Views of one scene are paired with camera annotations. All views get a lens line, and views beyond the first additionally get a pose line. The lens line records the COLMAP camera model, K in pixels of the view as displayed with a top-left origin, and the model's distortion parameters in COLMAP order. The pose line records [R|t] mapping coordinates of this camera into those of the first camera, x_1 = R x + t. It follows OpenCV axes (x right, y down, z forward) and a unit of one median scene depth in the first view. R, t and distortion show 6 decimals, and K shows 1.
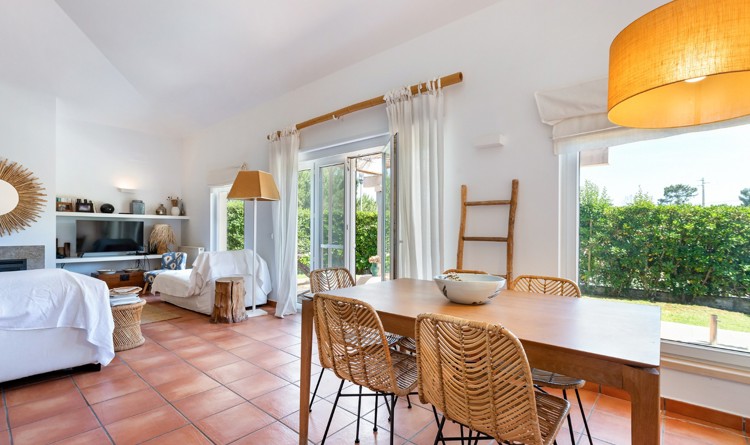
lens RADIAL K [[342.9, 0, 383.4], [0, 342.9, 232.2], [0, 0, 1]] dist [0.022538, -0.012055]
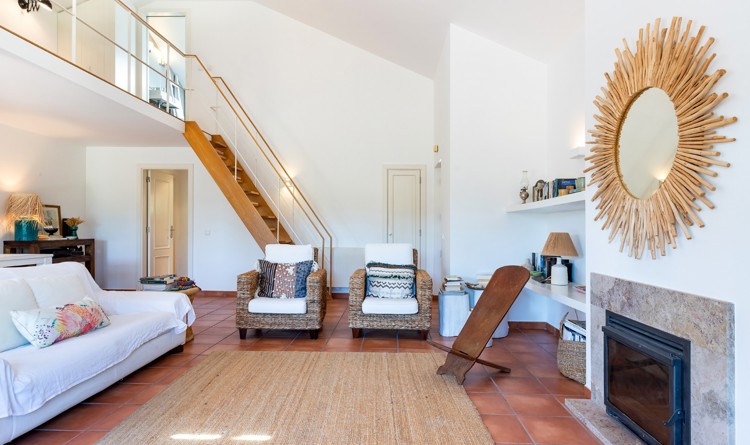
lens RADIAL K [[428.0, 0, 375.0], [0, 428.0, 222.5], [0, 0, 1]] dist [0.018232, -0.000092]
pose [[-0.785406, -0.022851, -0.618559, -0.535982], [-0.018245, 0.999739, -0.013767, -0.008912], [0.618712, 0.000473, -0.785618, 0.985712]]
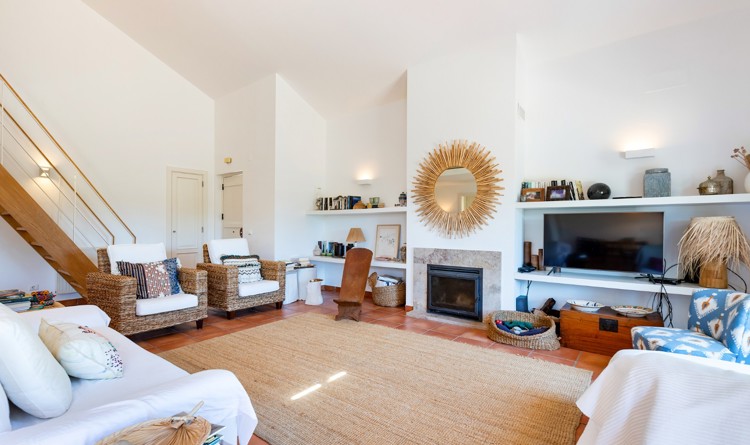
lens RADIAL K [[344.2, 0, 370.3], [0, 344.2, 227.0], [0, 0, 1]] dist [0.013967, 0.000187]
pose [[0.036925, -0.008019, -0.999286, -0.261120], [-0.007636, 0.999936, -0.008307, -0.003594], [0.999289, 0.007937, 0.036862, 0.642973]]
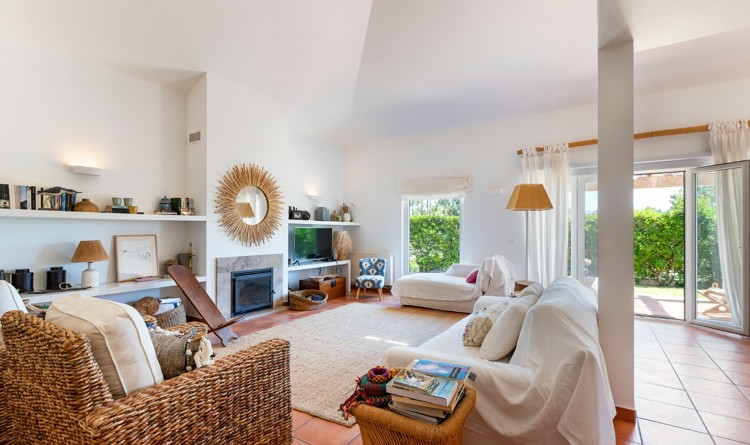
lens RADIAL K [[340.7, 0, 373.6], [0, 340.7, 218.7], [0, 0, 1]] dist [0.002142, 0.000381]
pose [[0.992923, -0.000790, 0.118755, -0.756750], [0.005657, 0.999158, -0.040645, -0.018976], [-0.118623, 0.041029, 0.992091, -0.014590]]
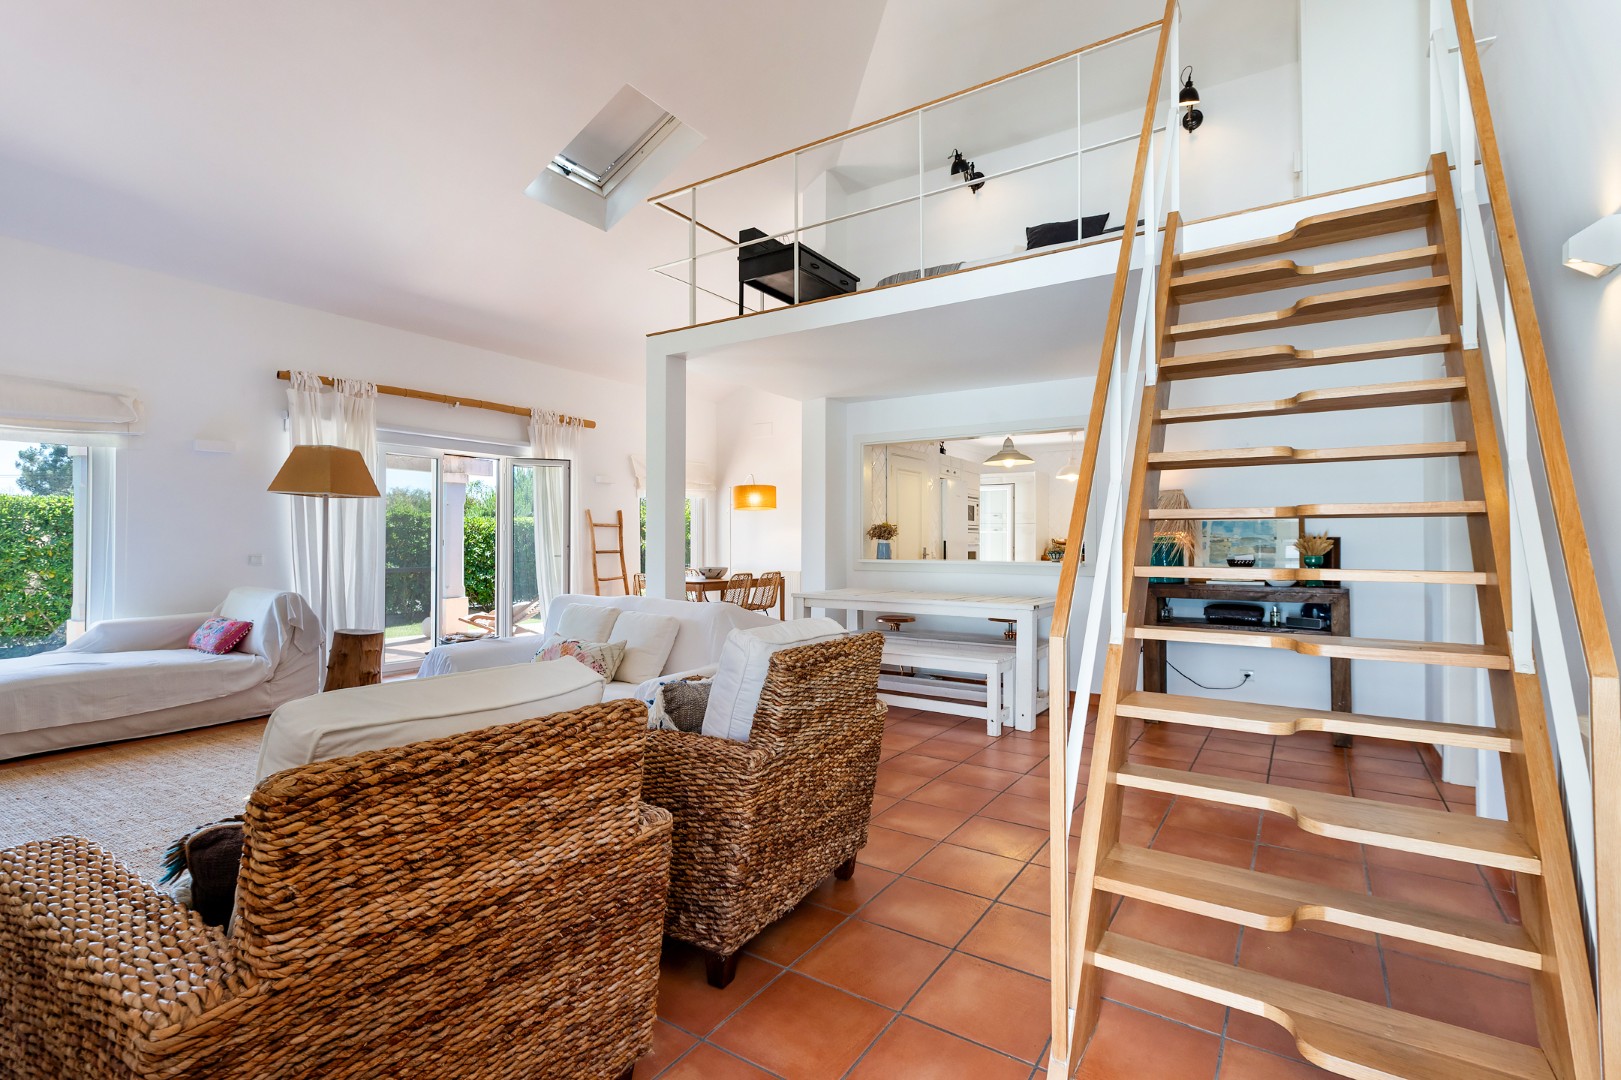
lens RADIAL K [[746.0, 0, 816.3], [0, 746.0, 547.9], [0, 0, 1]] dist [0.011701, -0.000274]
pose [[-0.117446, -0.016428, 0.992943, -1.306355], [0.001463, 0.999859, 0.016716, -0.021424], [-0.993078, 0.003416, -0.117406, 0.257660]]
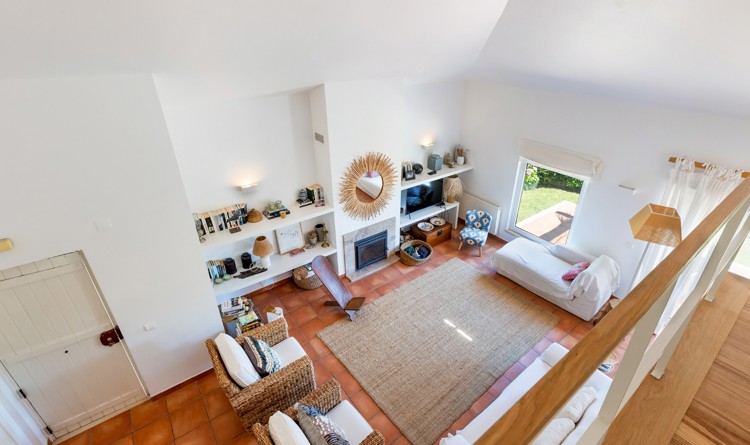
lens RADIAL K [[348.7, 0, 376.9], [0, 348.7, 203.6], [0, 0, 1]] dist [-0.000709, 0.000028]
pose [[0.974917, 0.092030, -0.202651, -0.731724], [0.003076, 0.904850, 0.425719, -0.453117], [0.222548, -0.415664, 0.881870, -0.021617]]
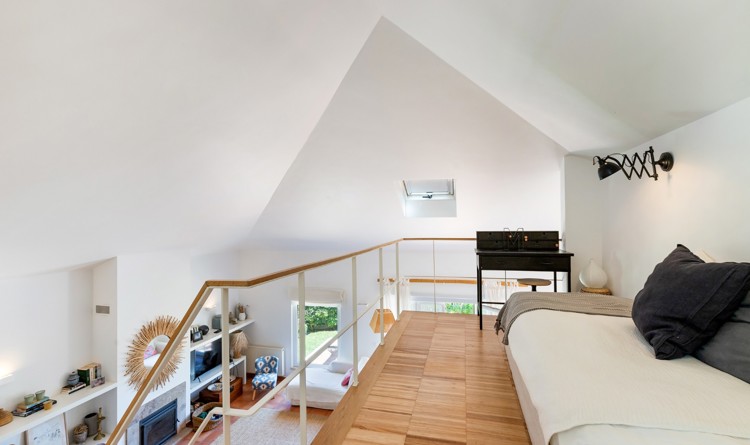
lens RADIAL K [[343.3, 0, 374.5], [0, 343.3, 210.0], [0, 0, 1]] dist [0.013583, 0.000092]
pose [[0.904643, -0.006832, 0.426115, -0.813143], [0.022781, 0.999217, -0.032343, -0.439037], [-0.425560, 0.038966, 0.904091, -0.308552]]
